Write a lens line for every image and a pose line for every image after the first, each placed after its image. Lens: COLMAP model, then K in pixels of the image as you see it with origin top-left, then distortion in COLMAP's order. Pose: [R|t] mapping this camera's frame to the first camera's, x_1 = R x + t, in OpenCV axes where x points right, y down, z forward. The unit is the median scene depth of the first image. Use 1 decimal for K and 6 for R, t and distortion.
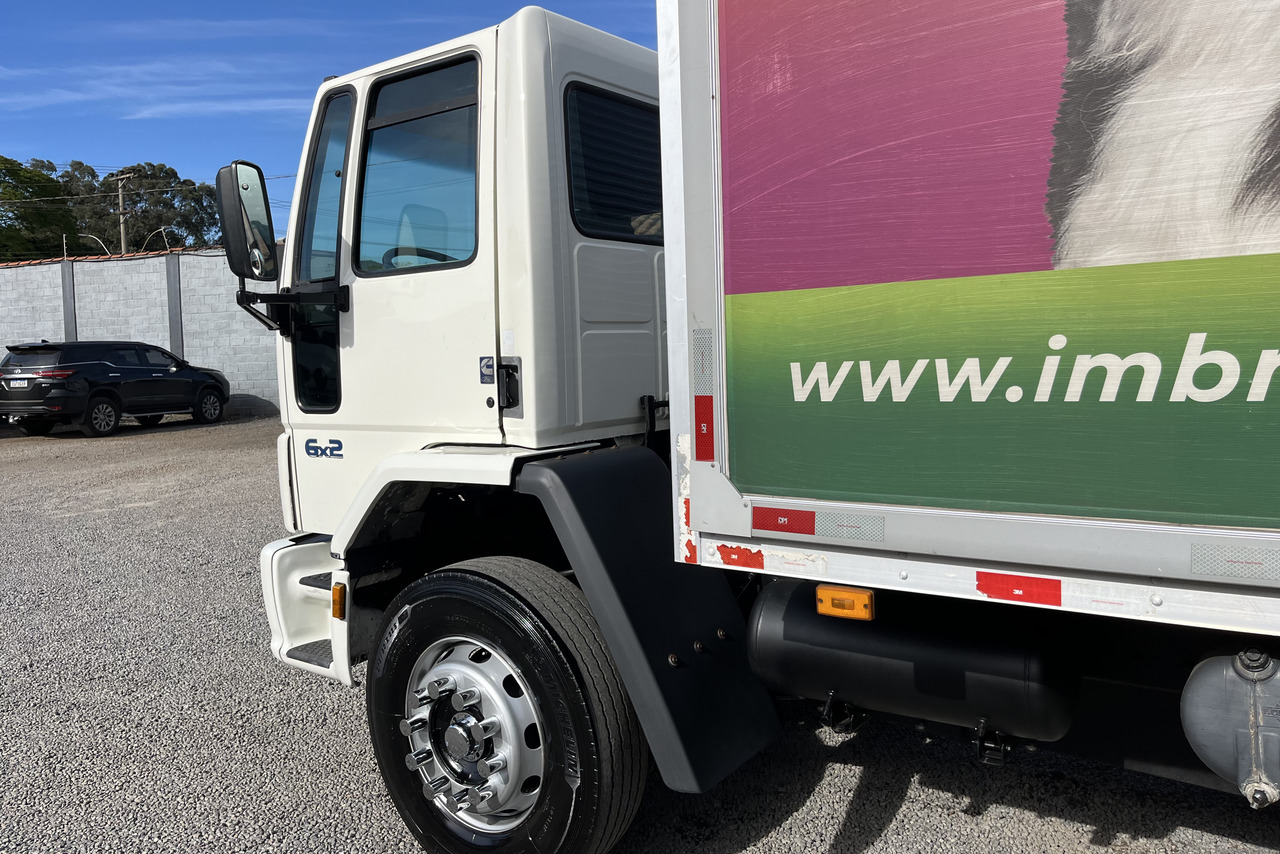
lens RADIAL K [[977.0, 0, 635.4], [0, 977.0, 403.1], [0, 0, 1]] dist [0.040435, -0.056766]
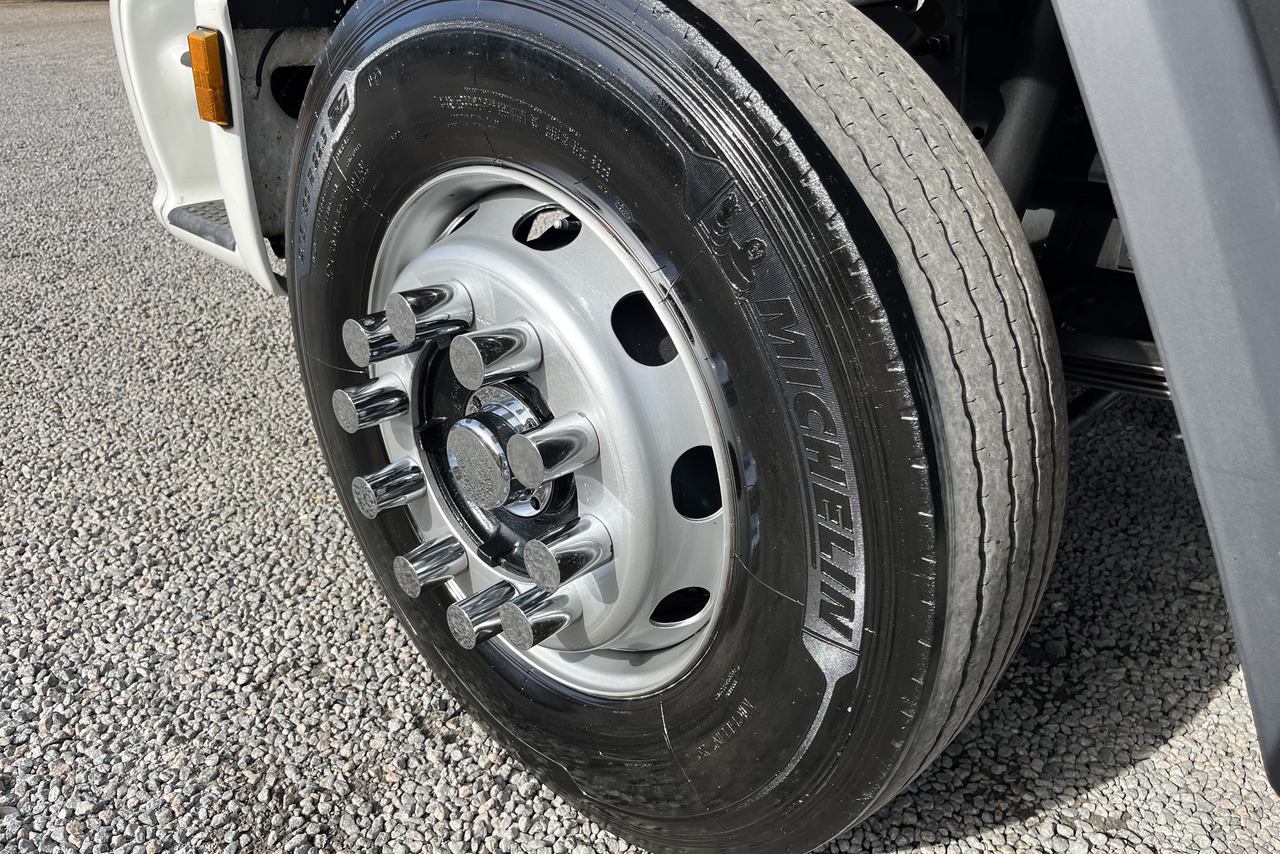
lens RADIAL K [[977.0, 0, 635.4], [0, 977.0, 403.1], [0, 0, 1]] dist [0.040435, -0.056766]
pose [[0.989448, 0.094985, -0.109407, -0.090277], [-0.050400, 0.933607, 0.354735, 0.197945], [0.135838, -0.345478, 0.928544, 0.693072]]
